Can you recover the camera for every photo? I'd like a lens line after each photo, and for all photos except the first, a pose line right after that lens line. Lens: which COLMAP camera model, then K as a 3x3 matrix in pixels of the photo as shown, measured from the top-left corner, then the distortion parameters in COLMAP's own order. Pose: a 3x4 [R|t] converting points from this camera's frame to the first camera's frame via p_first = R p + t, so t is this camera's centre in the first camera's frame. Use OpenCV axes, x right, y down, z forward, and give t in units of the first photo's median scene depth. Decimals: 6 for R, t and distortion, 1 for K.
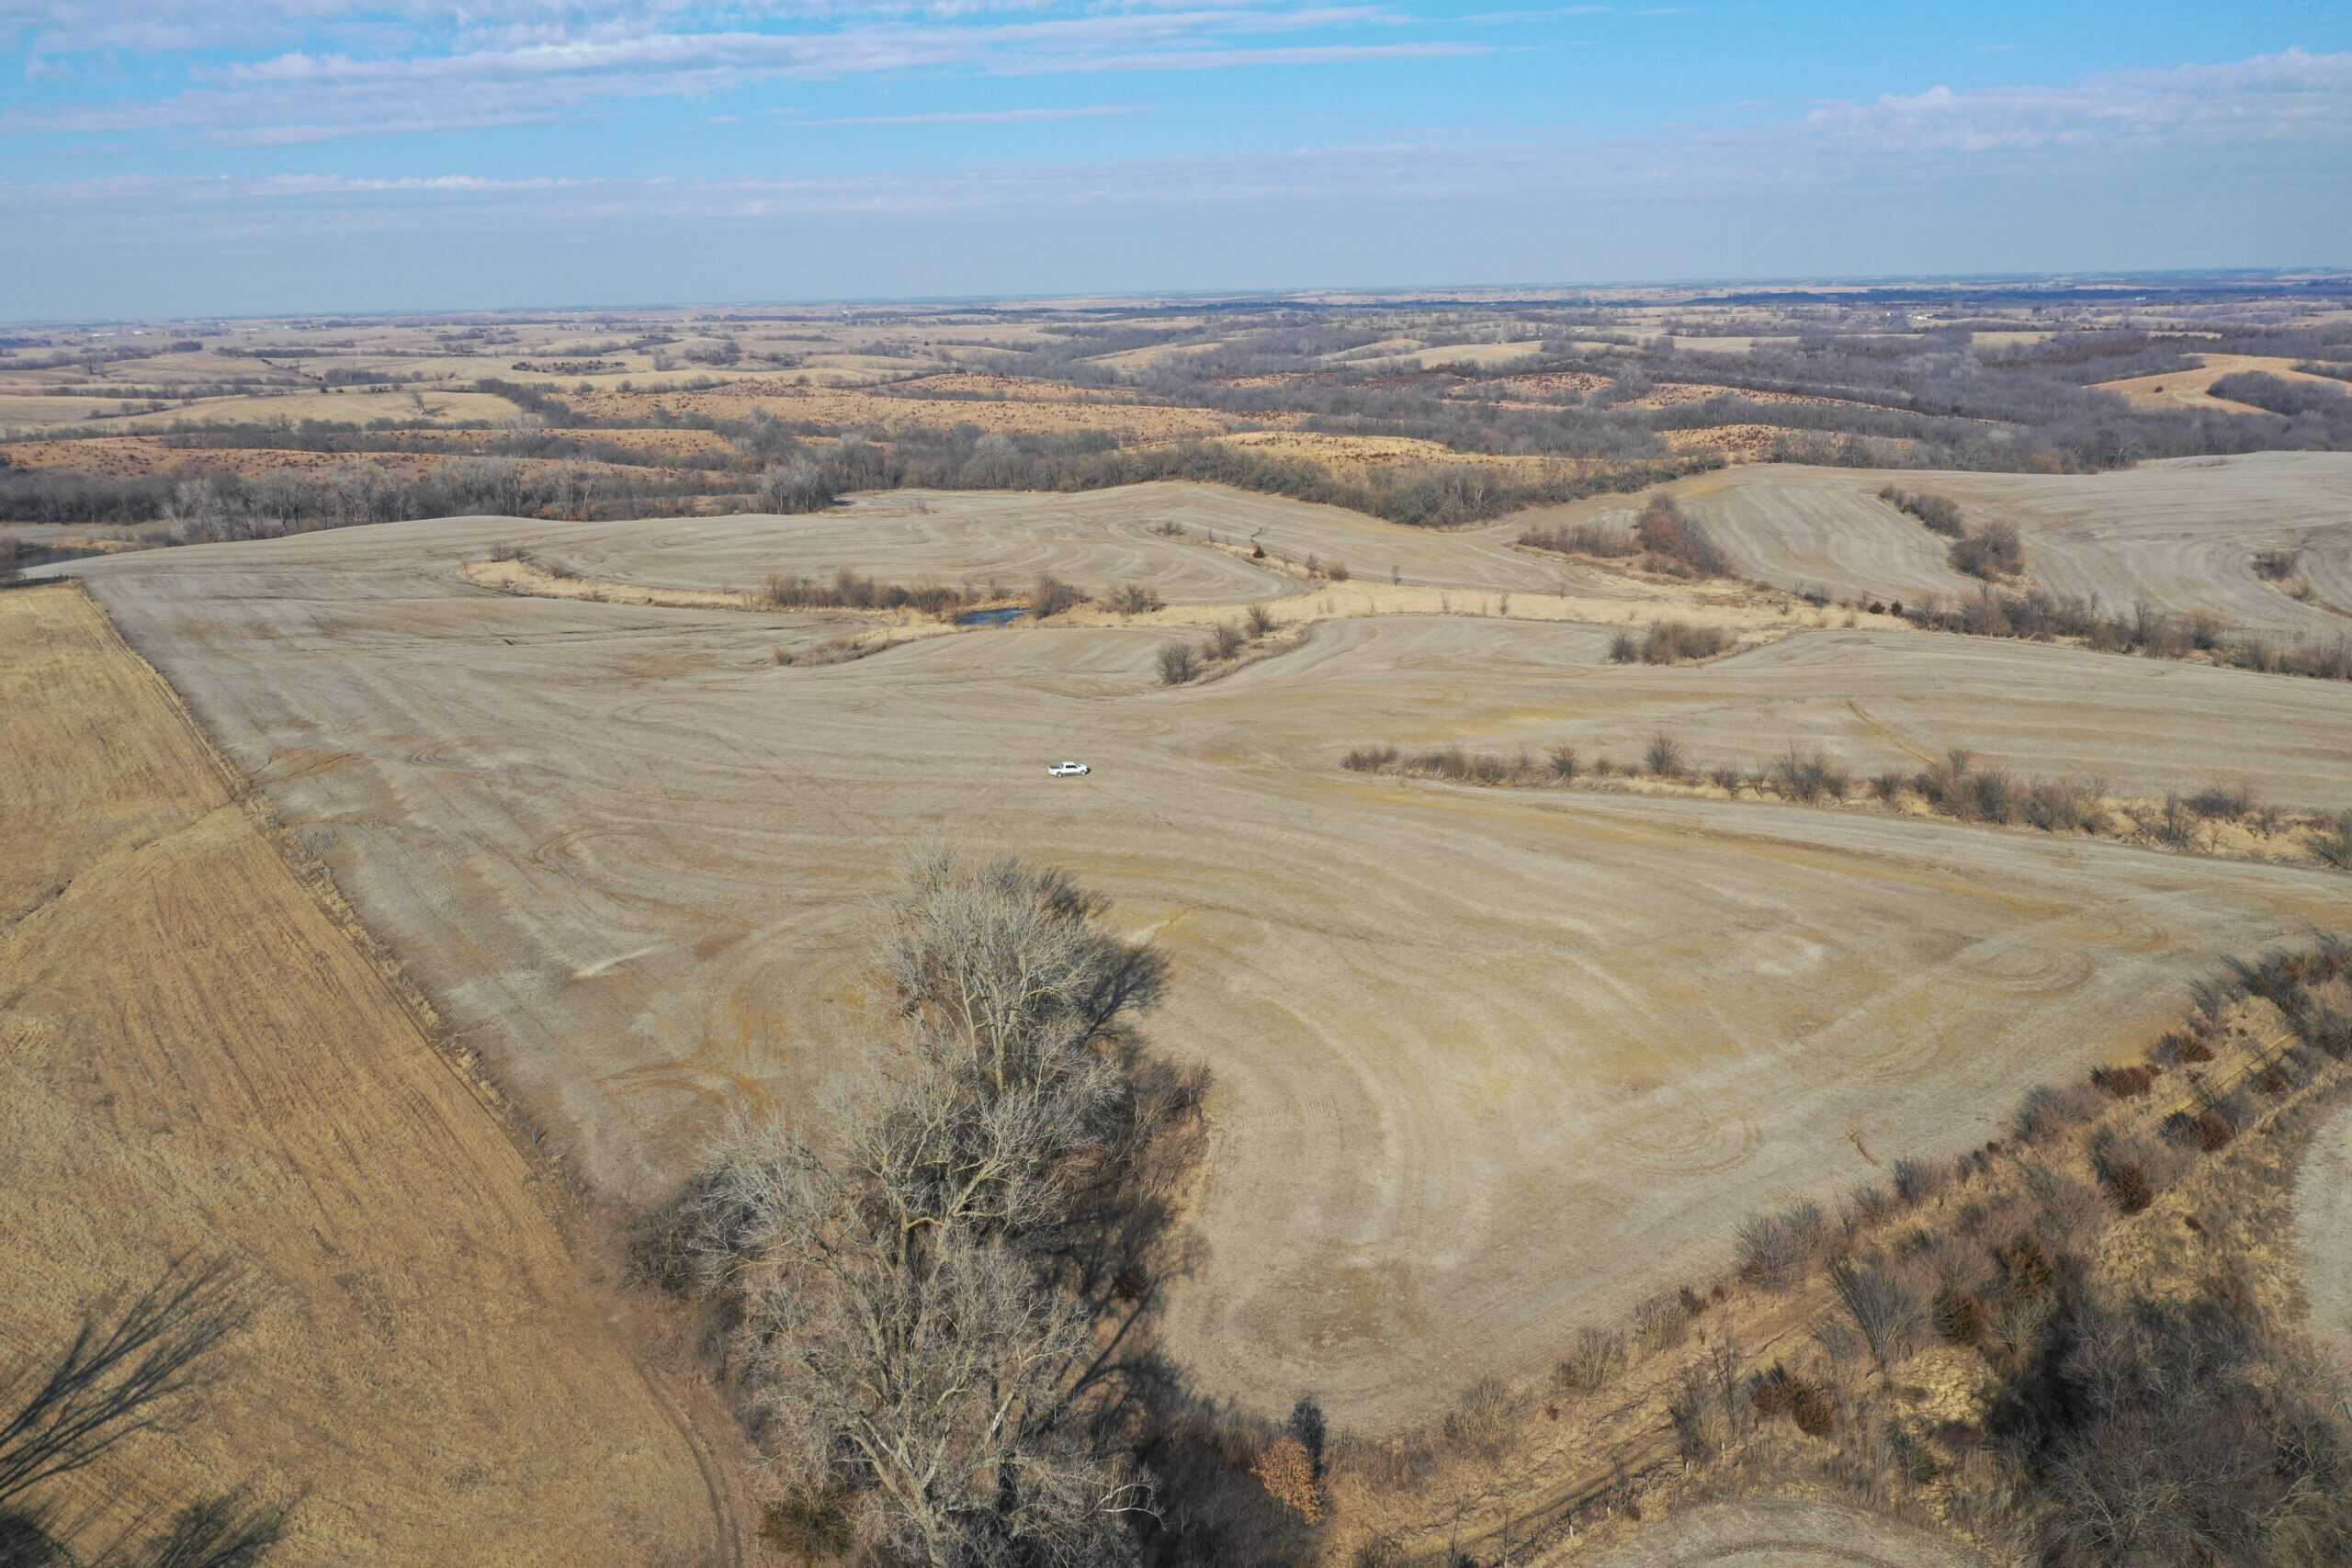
lens RADIAL K [[1868.8, 0, 1177.3], [0, 1868.8, 779.3], [0, 0, 1]] dist [-0.006984, -0.002120]
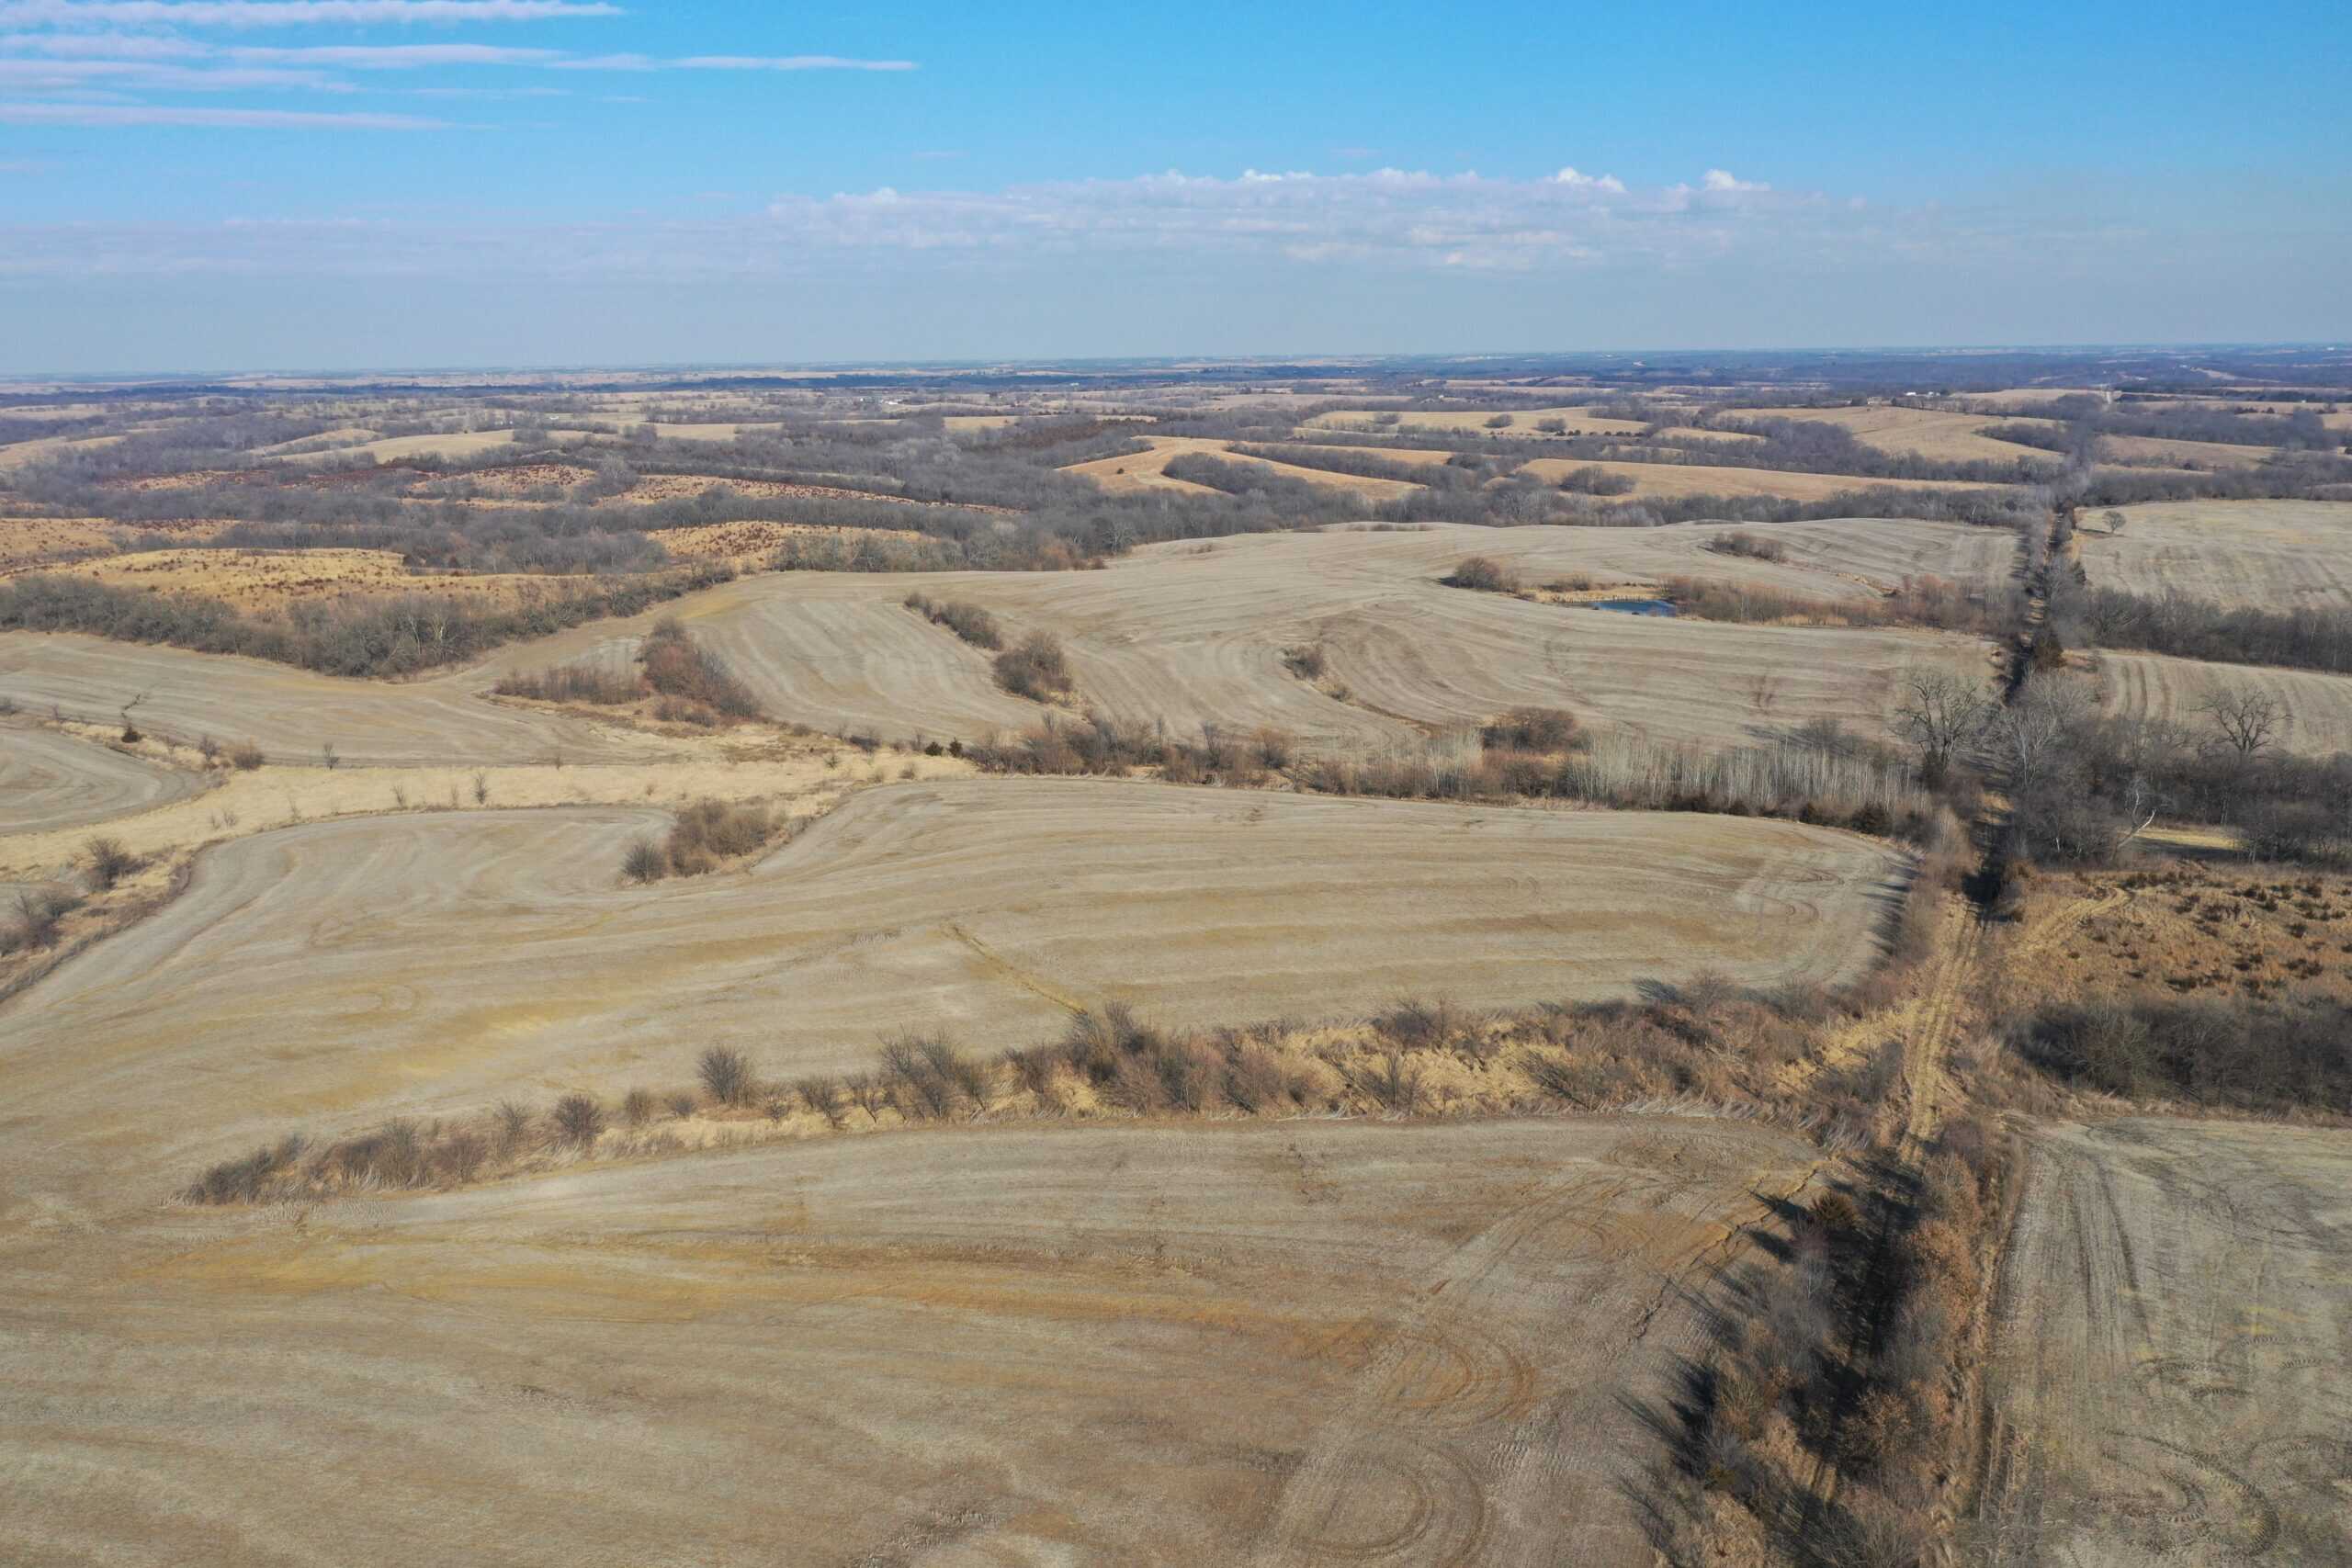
lens RADIAL K [[1868.8, 0, 1165.4], [0, 1868.8, 759.0], [0, 0, 1]] dist [-0.006984, -0.002120]
pose [[0.869425, -0.094666, 0.484912, 0.027349], [0.120340, 0.992489, -0.022007, -0.030956], [-0.479186, 0.077487, 0.874286, 0.109140]]
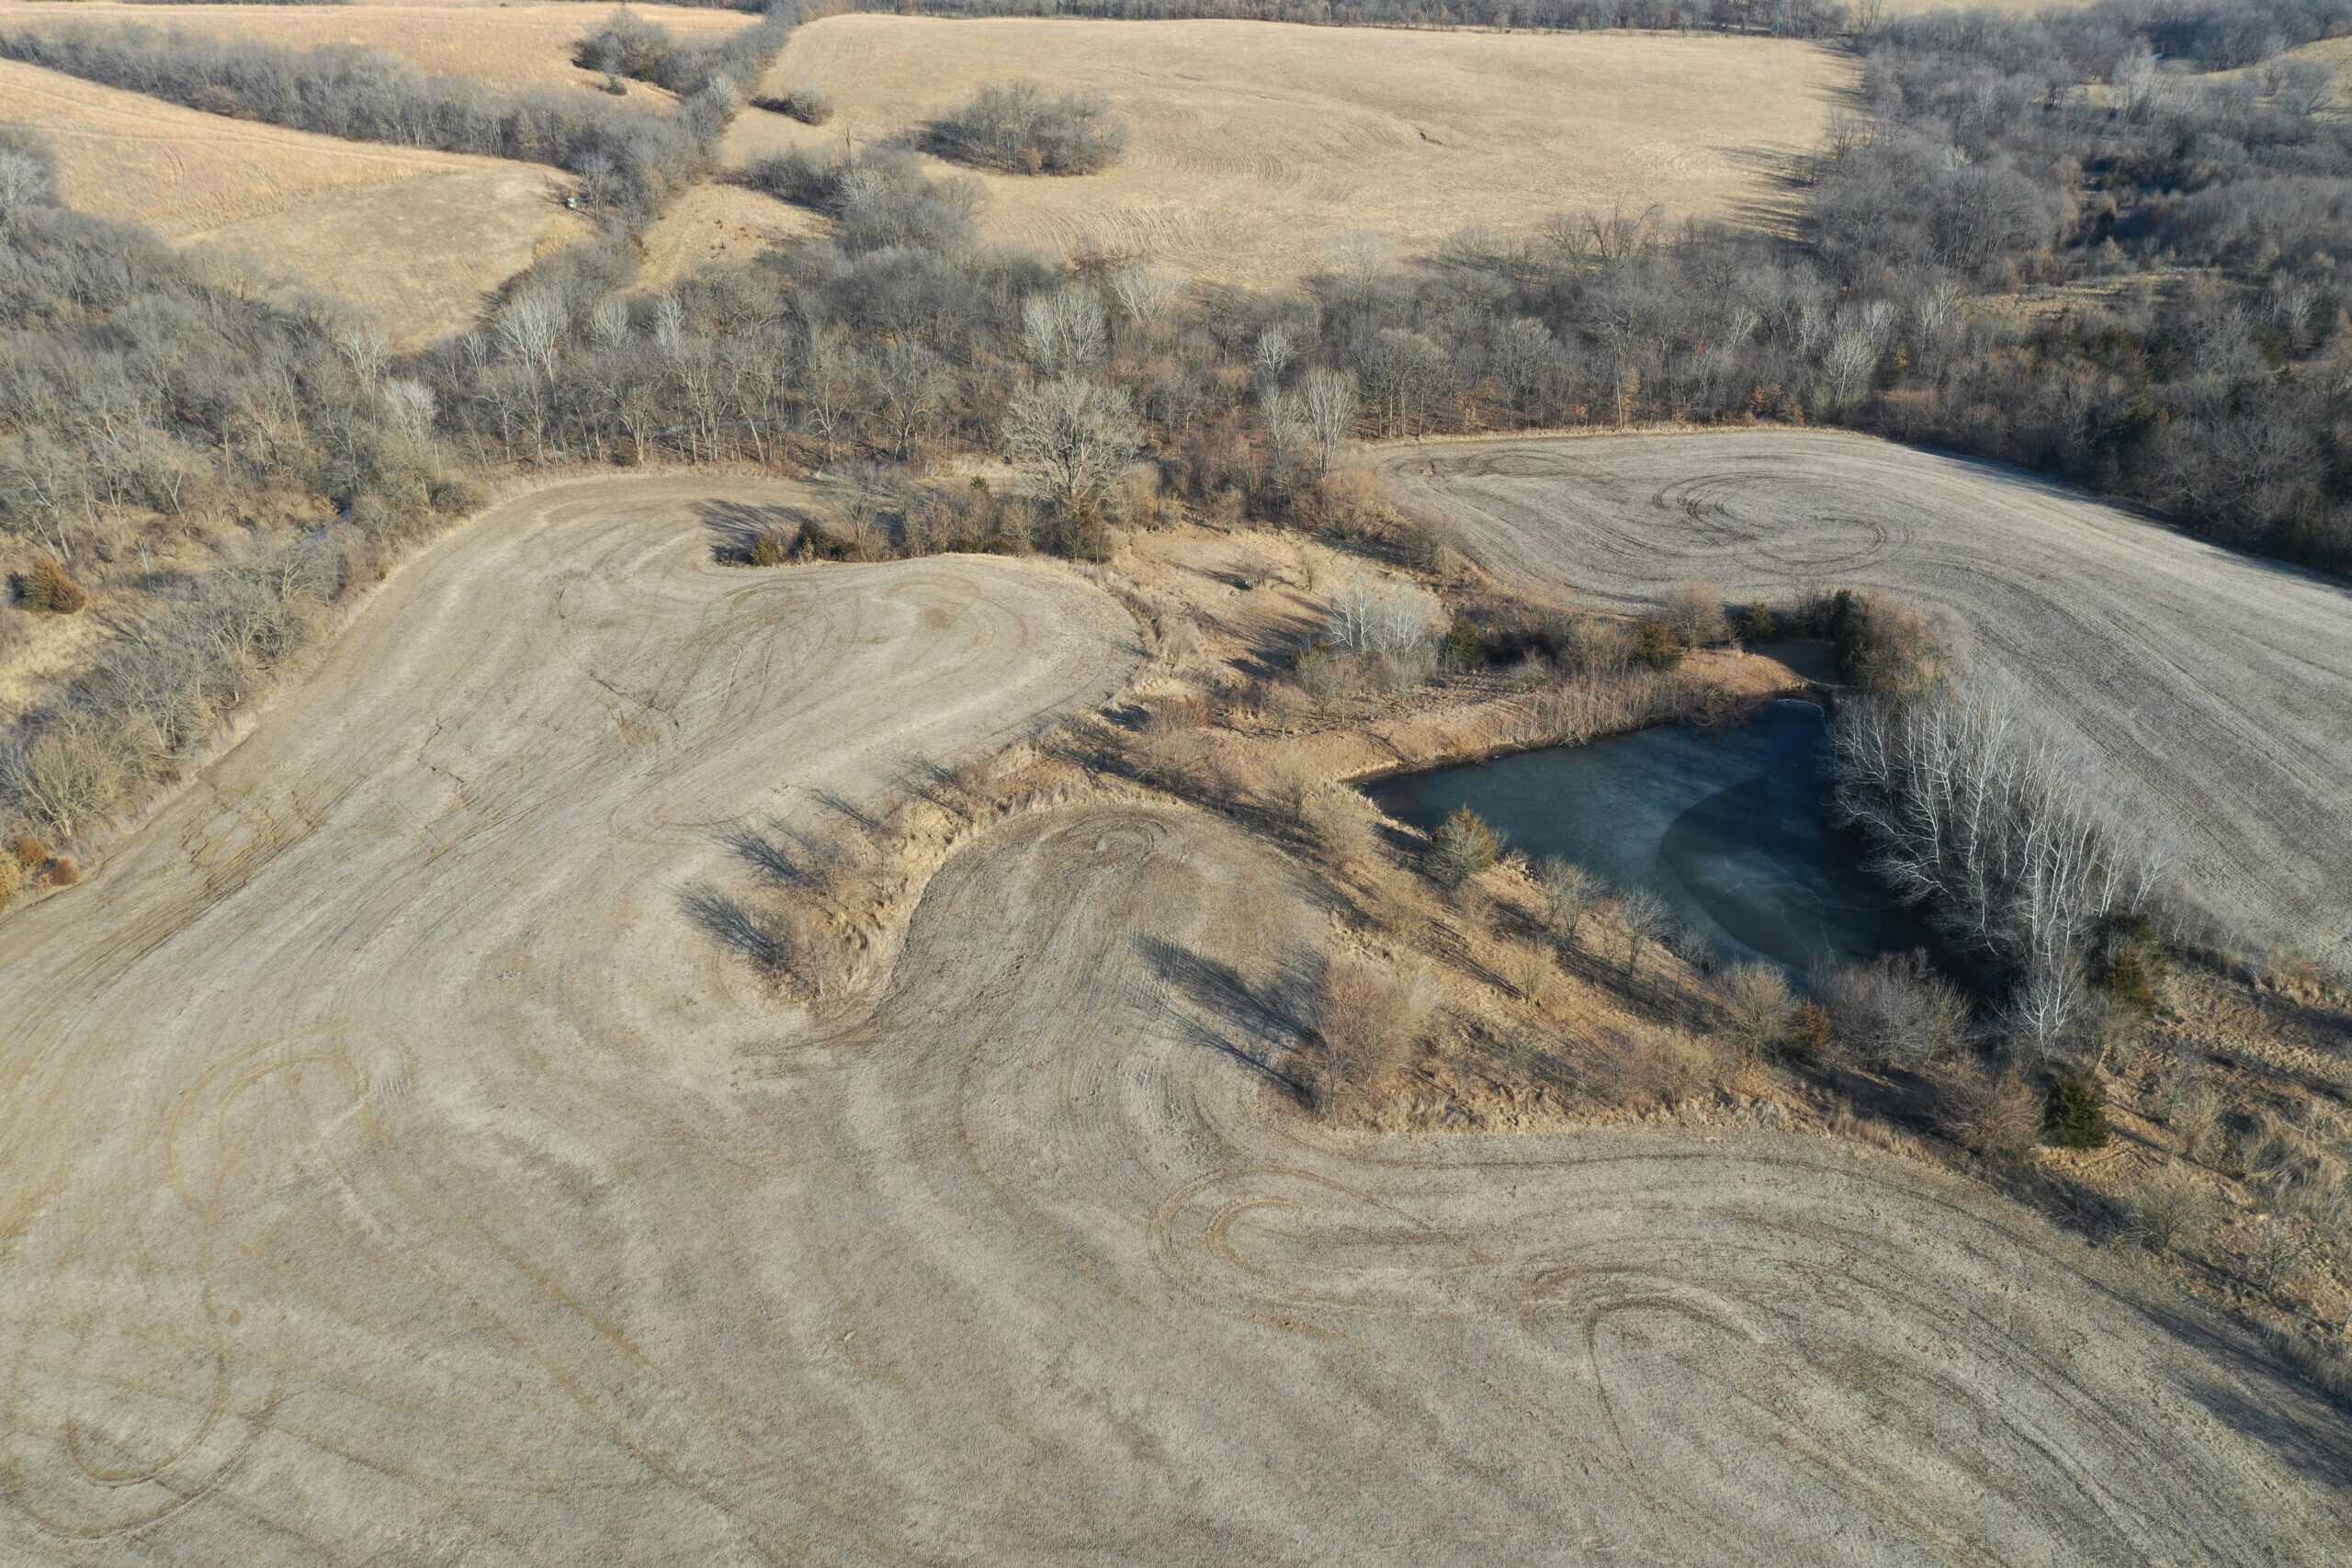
lens RADIAL K [[1868.8, 0, 1170.8], [0, 1868.8, 771.2], [0, 0, 1]] dist [-0.006984, -0.002120]
pose [[0.540423, -0.395590, 0.742598, 0.608051], [0.213649, 0.918172, 0.333638, -0.243139], [-0.813817, -0.021650, 0.580718, 0.873042]]
